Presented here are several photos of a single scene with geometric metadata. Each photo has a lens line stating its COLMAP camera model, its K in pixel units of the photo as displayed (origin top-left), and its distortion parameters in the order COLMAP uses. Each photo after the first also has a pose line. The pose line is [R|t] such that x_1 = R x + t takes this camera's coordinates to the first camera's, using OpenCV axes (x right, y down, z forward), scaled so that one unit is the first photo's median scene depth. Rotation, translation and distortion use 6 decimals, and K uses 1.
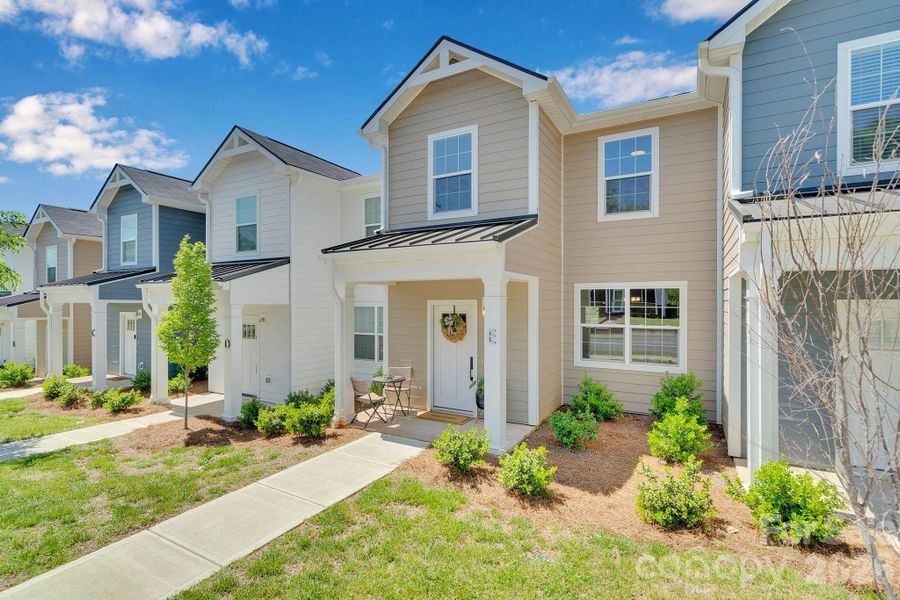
lens RADIAL K [[434.2, 0, 448.2], [0, 434.2, 302.0], [0, 0, 1]] dist [0.003811, 0.001000]
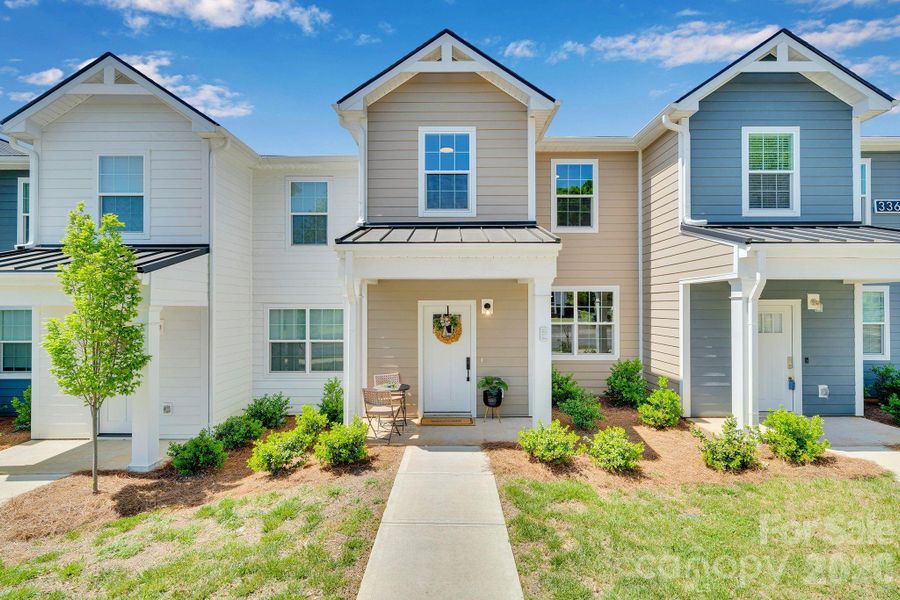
lens RADIAL K [[434.2, 0, 445.9], [0, 434.2, 302.7], [0, 0, 1]] dist [0.003811, 0.001000]
pose [[0.865854, 0.002005, 0.500292, -0.490715], [0.003786, 0.999937, -0.010559, 0.011429], [-0.500282, 0.011037, 0.865792, 0.159362]]
